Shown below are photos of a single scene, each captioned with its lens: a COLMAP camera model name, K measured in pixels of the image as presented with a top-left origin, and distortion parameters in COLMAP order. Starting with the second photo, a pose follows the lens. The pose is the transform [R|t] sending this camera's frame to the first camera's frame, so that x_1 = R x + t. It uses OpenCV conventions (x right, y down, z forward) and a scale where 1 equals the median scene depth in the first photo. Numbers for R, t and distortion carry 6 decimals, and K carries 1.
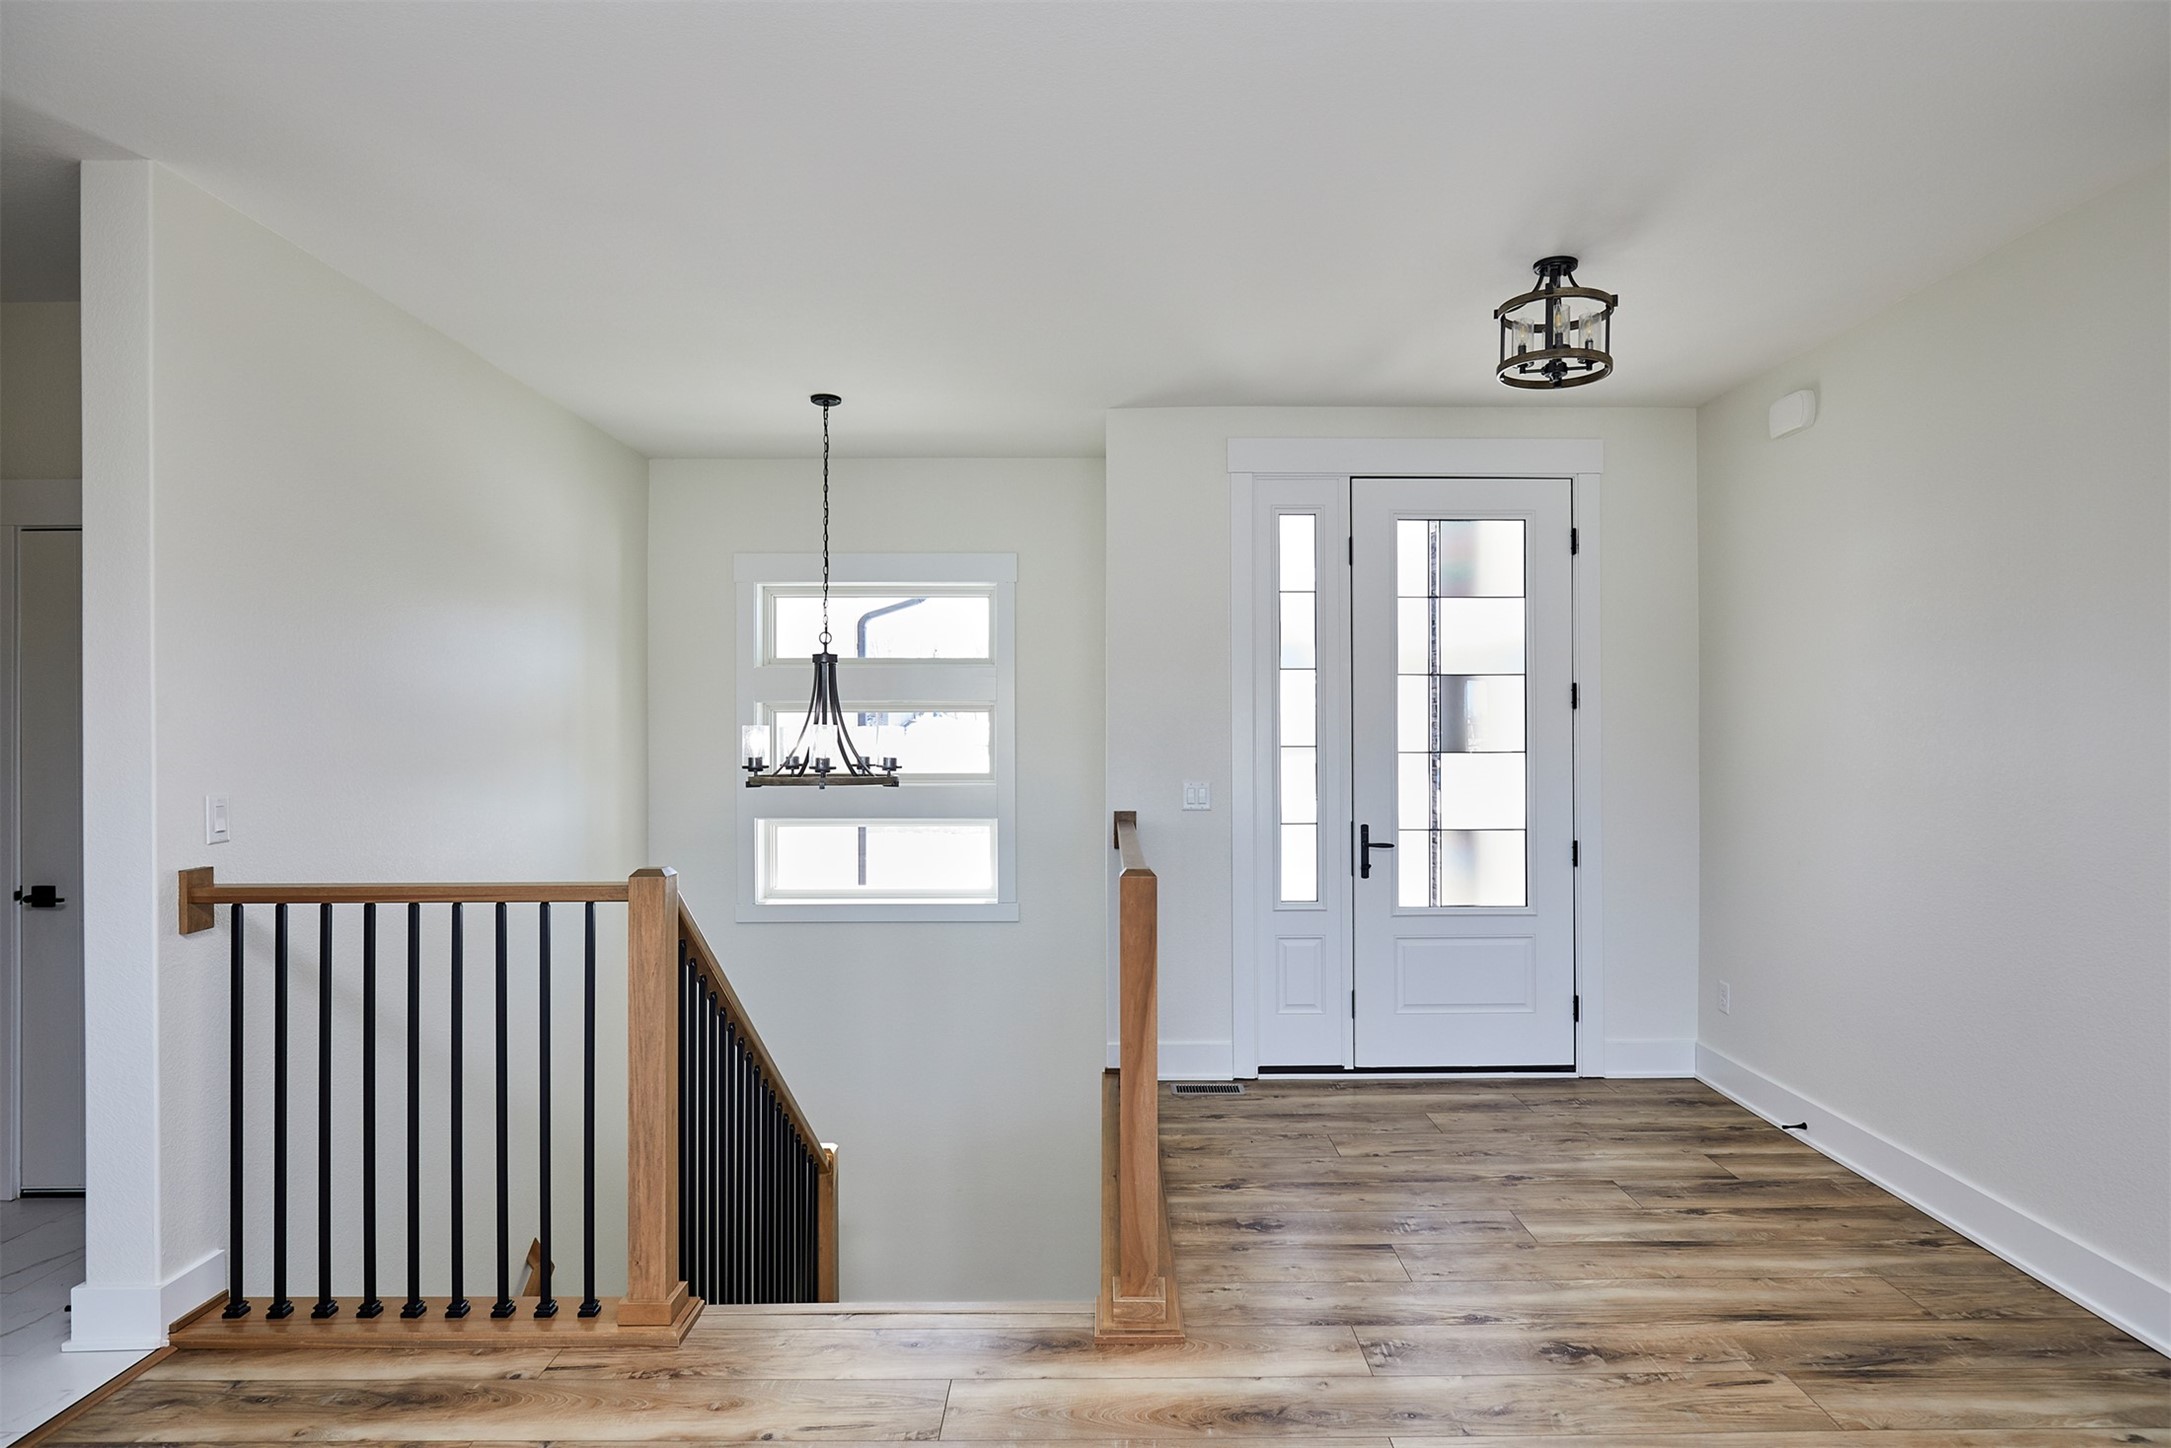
lens RADIAL K [[1162.6, 0, 1080.5], [0, 1162.6, 734.9], [0, 0, 1]] dist [-0.042762, -0.000505]
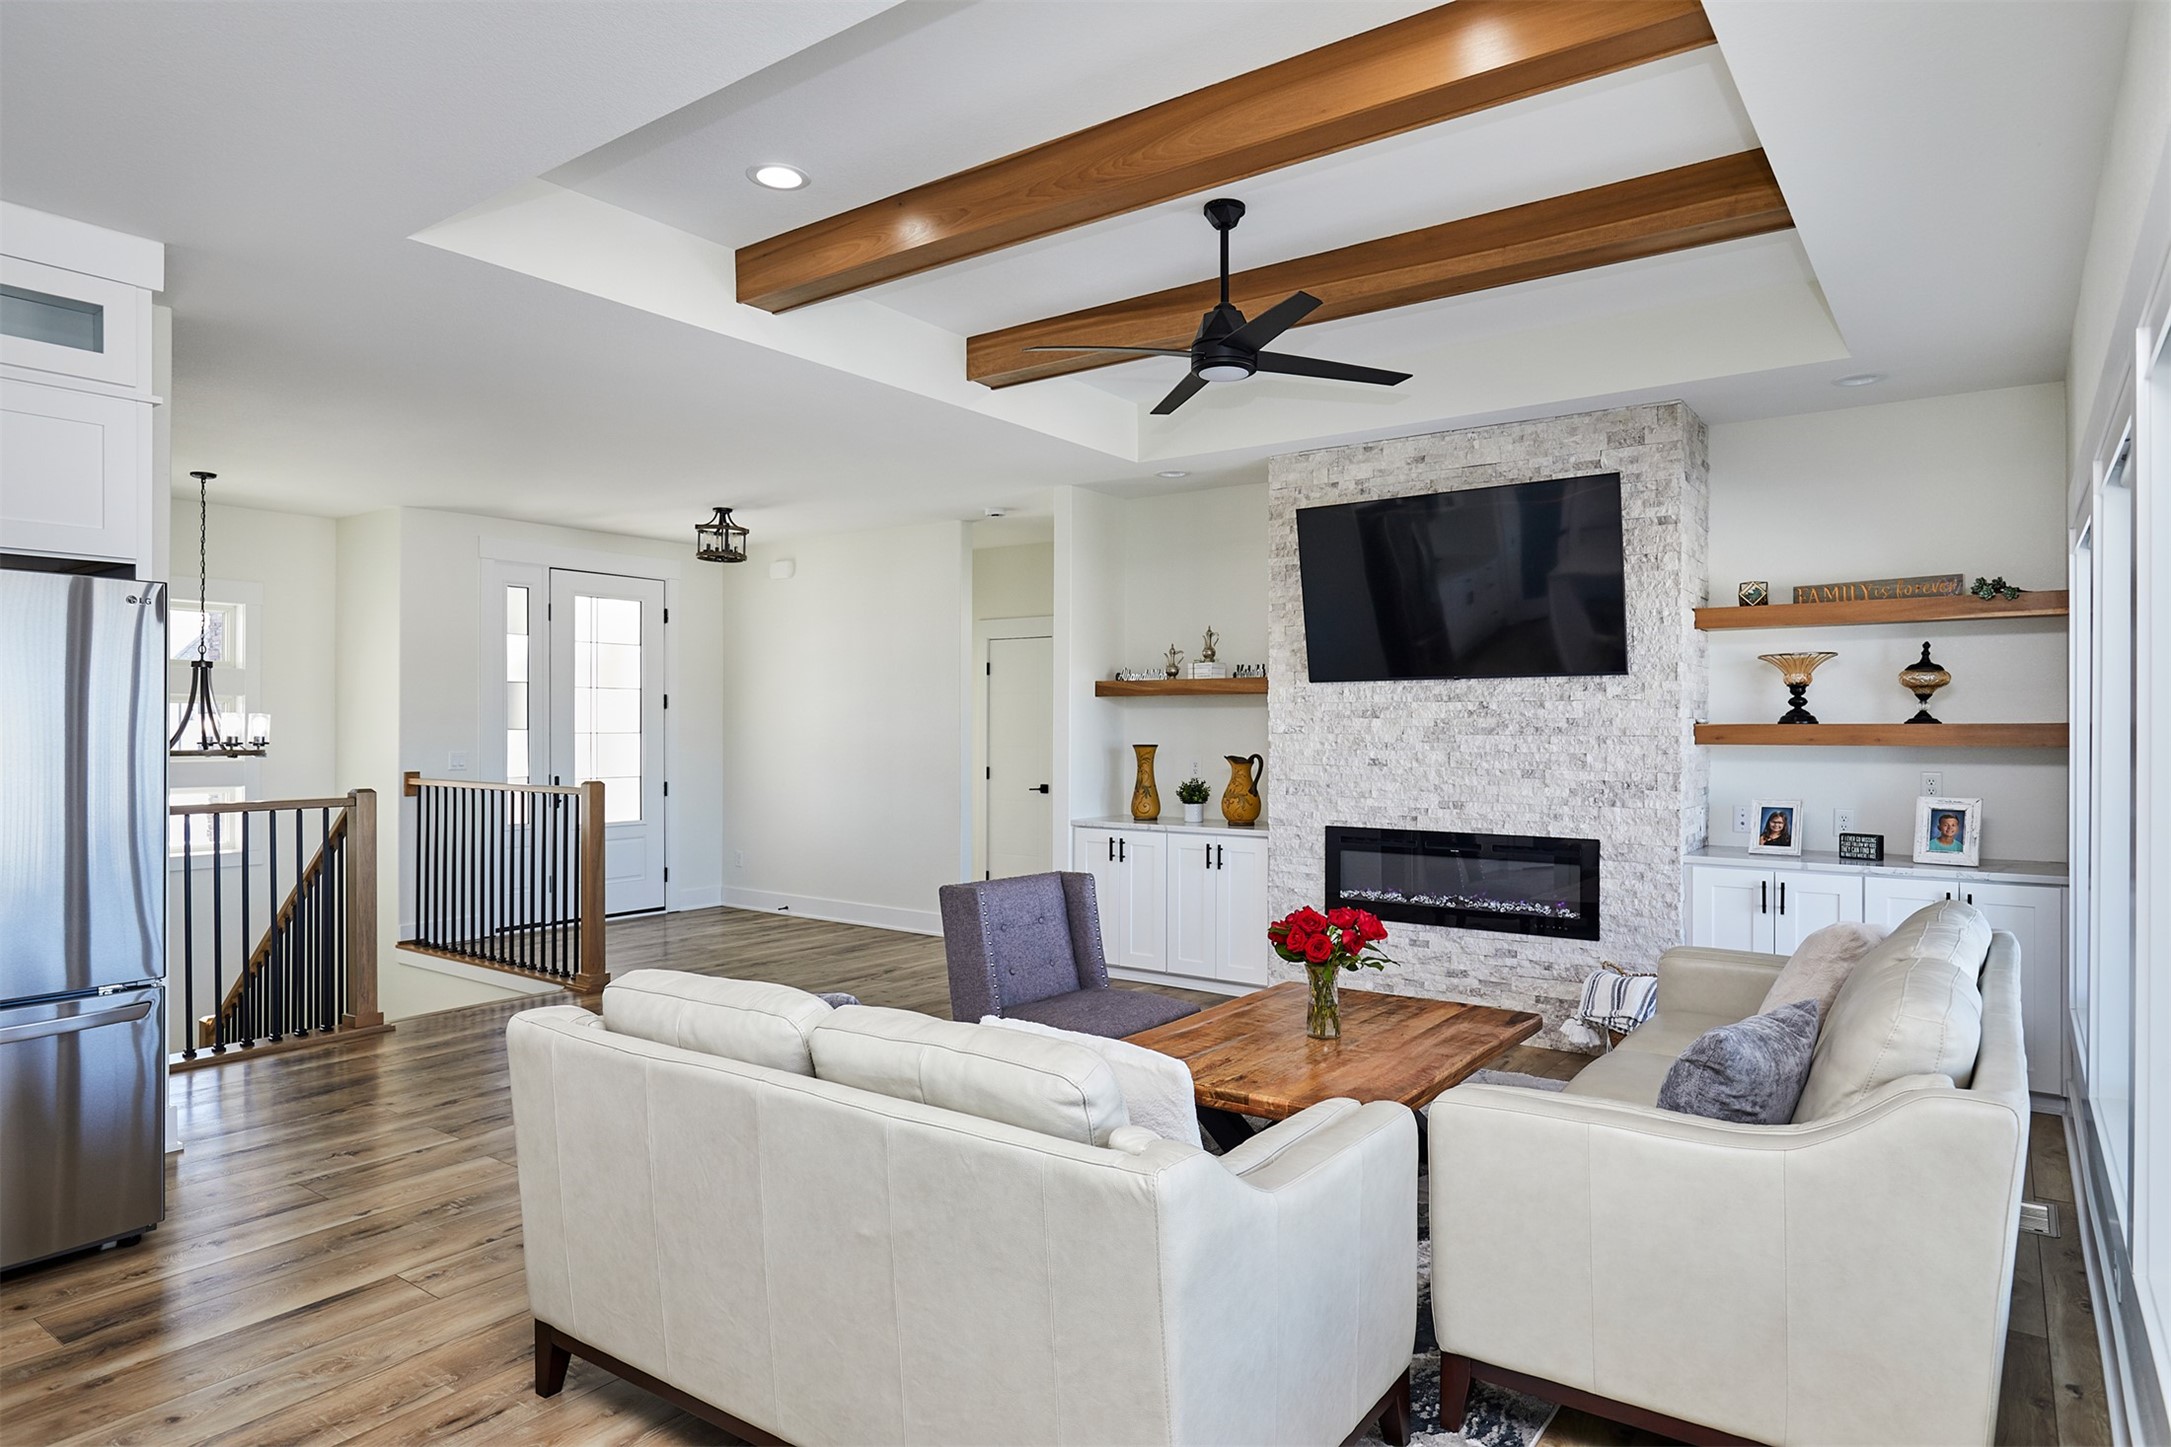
lens RADIAL K [[1261.4, 0, 1085.5], [0, 1261.4, 723.5], [0, 0, 1]] dist [-0.003065, -0.000509]
pose [[0.569743, 0.003584, 0.821815, -0.847032], [-0.001072, 0.999993, -0.003618, 0.007134], [-0.821822, 0.001180, 0.569743, -0.690371]]
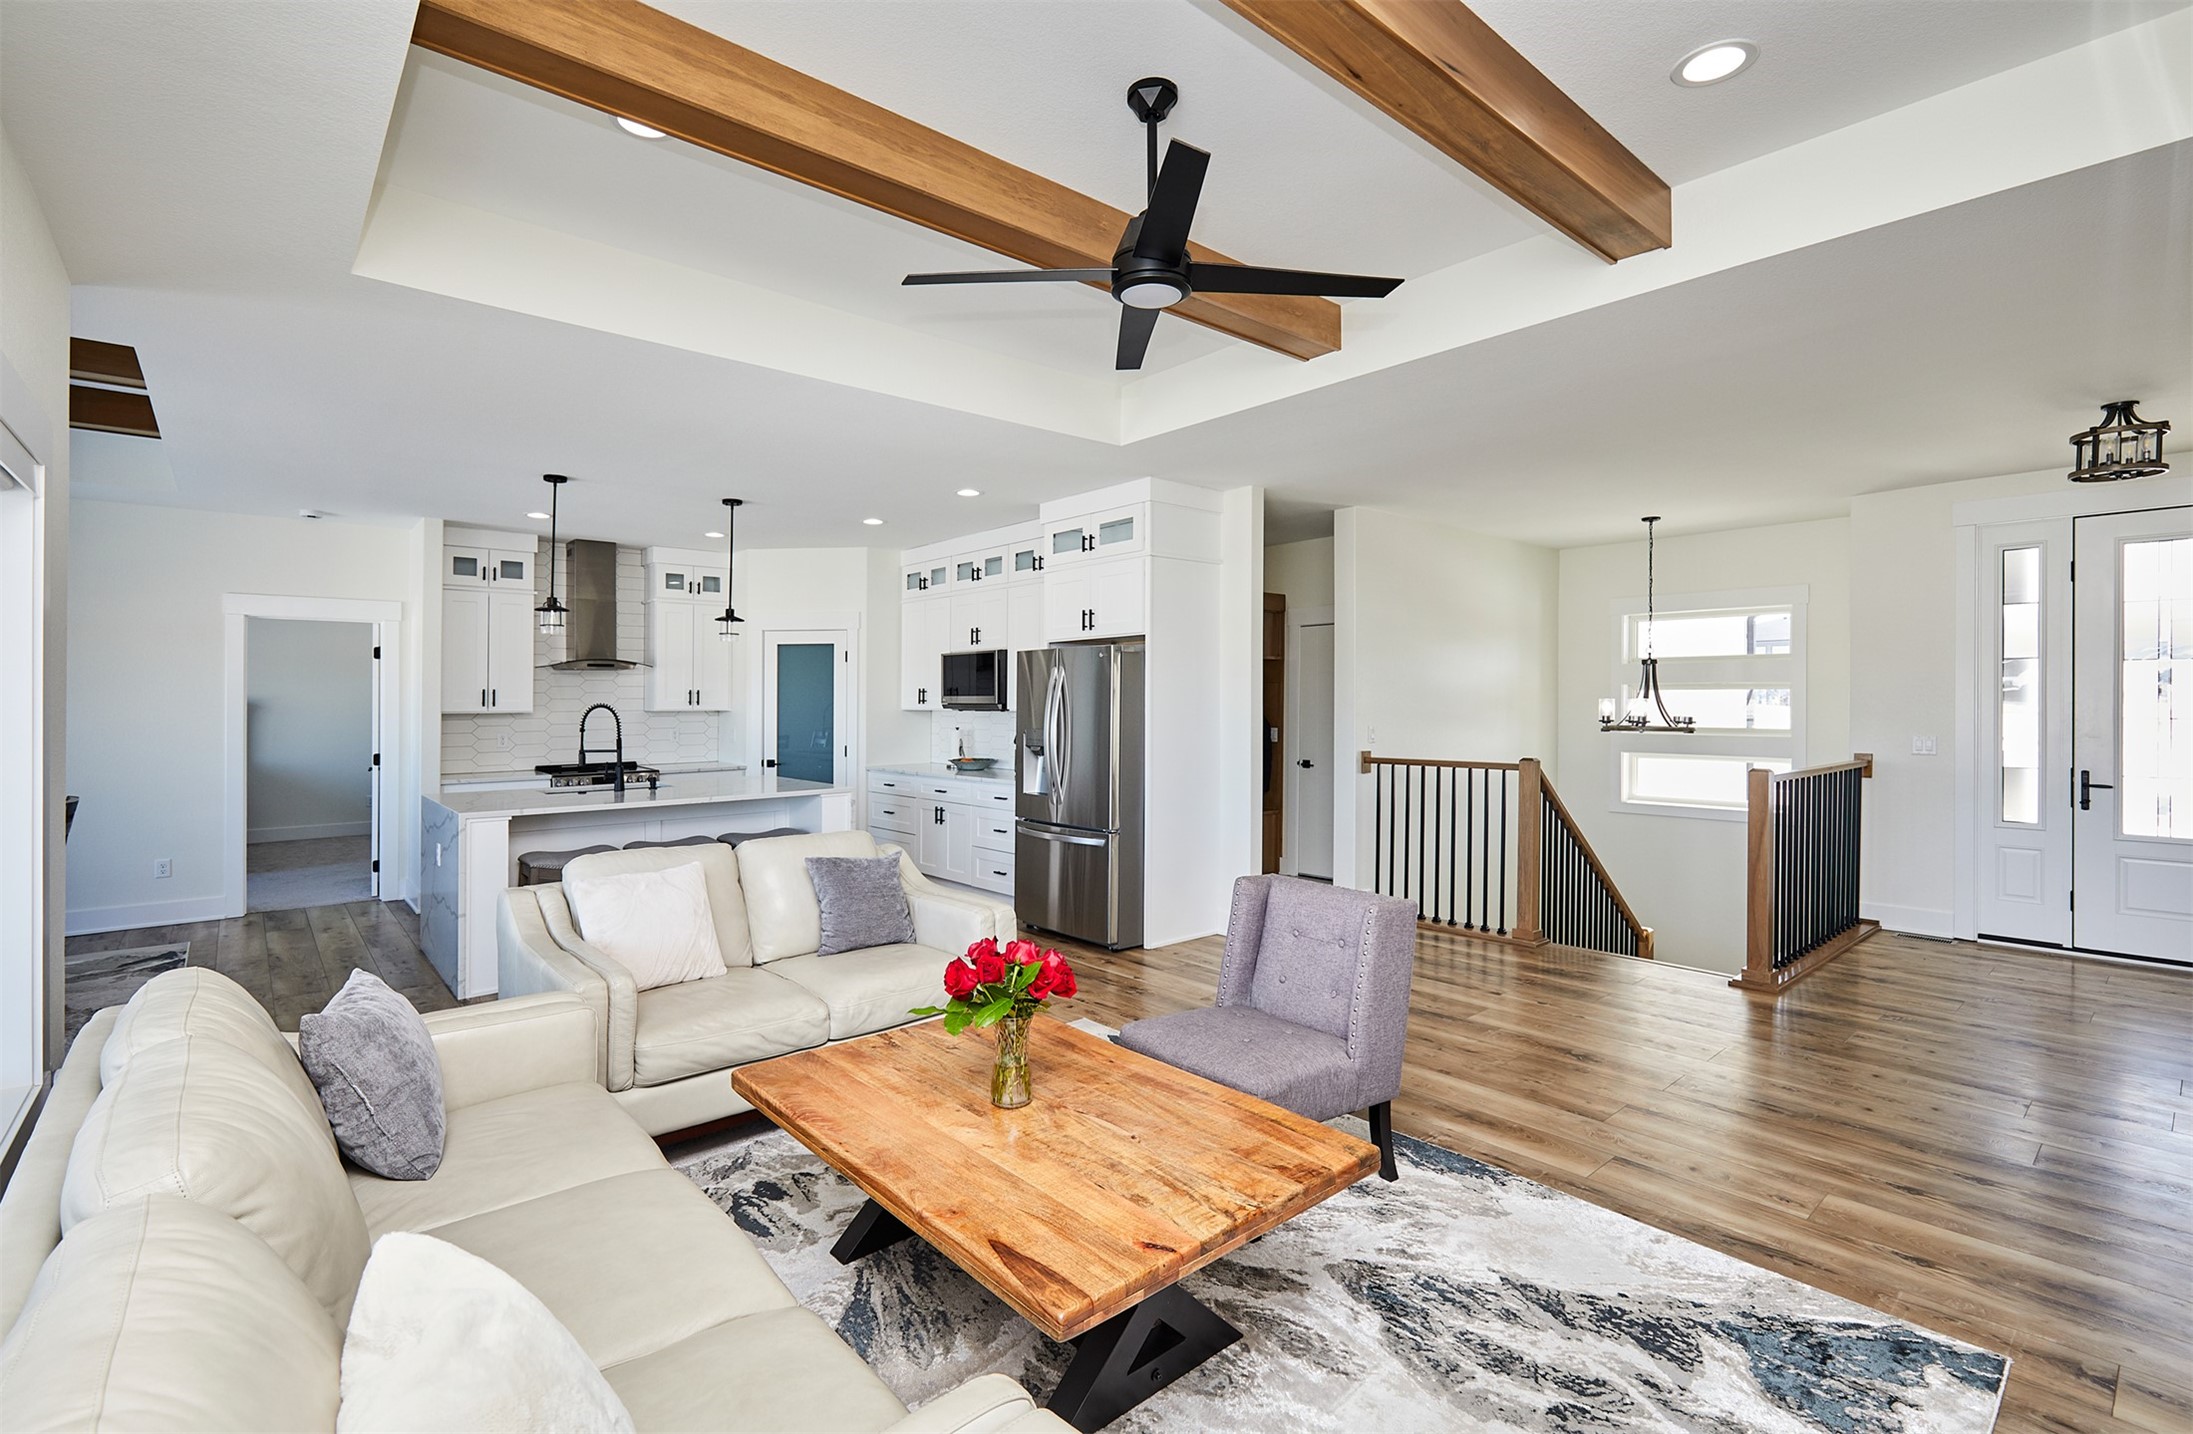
lens RADIAL K [[994.6, 0, 1096.5], [0, 994.6, 717.0], [0, 0, 1]] dist [0.026569, 0.000166]
pose [[0.665973, 0.013766, -0.745848, 0.375514], [-0.000474, 0.999837, 0.018030, -0.007446], [0.745975, -0.011655, 0.665872, -0.691911]]
